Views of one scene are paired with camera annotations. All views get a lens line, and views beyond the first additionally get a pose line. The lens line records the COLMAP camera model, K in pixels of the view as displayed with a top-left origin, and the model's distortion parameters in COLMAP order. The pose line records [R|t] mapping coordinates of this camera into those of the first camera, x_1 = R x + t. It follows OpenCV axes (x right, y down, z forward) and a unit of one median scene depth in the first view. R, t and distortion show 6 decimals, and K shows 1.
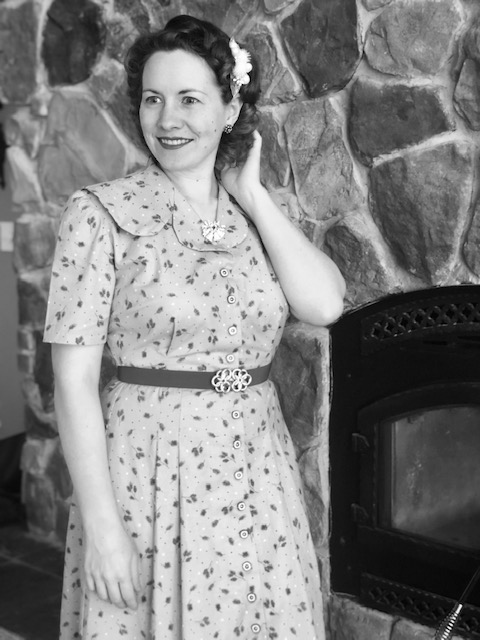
lens RADIAL K [[1057.7, 0, 234.4], [0, 1057.7, 322.2], [0, 0, 1]] dist [0.050190, 0.000000]
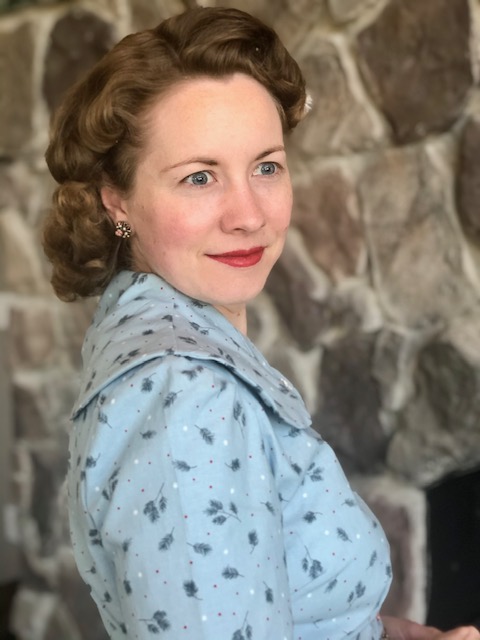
lens RADIAL K [[1057.7, 0, 239.0], [0, 1057.7, 314.3], [0, 0, 1]] dist [0.050190, 0.000000]
pose [[0.996361, 0.011191, -0.084491, 0.029748], [-0.015316, 0.998714, -0.048333, -0.073062], [0.083842, 0.049451, 0.995251, 0.337163]]
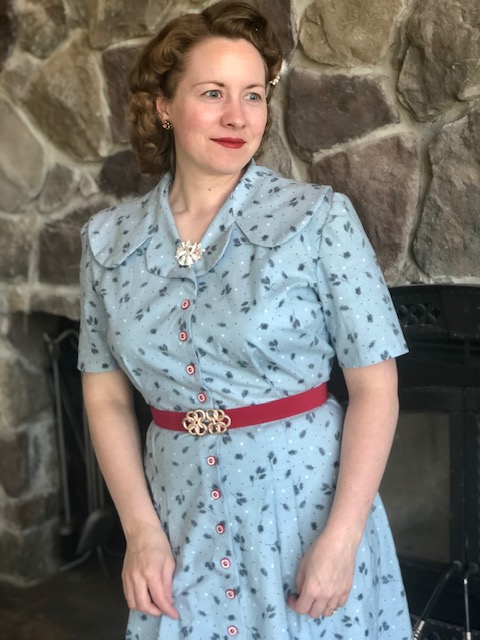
lens RADIAL K [[1057.7, 0, 238.3], [0, 1057.7, 321.1], [0, 0, 1]] dist [0.050190, 0.000000]
pose [[0.995666, -0.037668, 0.085029, -0.020409], [0.037207, 0.999283, 0.007002, -0.013968], [-0.085232, -0.003808, 0.996354, 0.062153]]
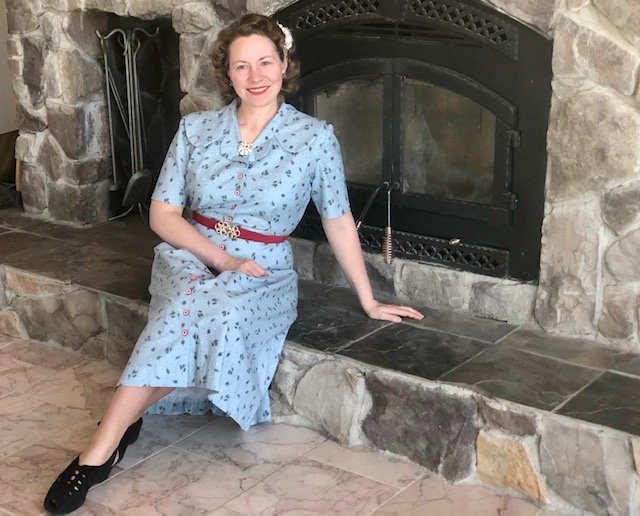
lens RADIAL K [[1146.5, 0, 303.6], [0, 1146.5, 259.0], [0, 0, 1]] dist [0.070033, 0.000000]
pose [[0.996071, -0.022406, 0.085673, 0.009602], [0.009601, 0.989083, 0.147045, 0.086416], [-0.088033, -0.145644, 0.985413, -0.435160]]
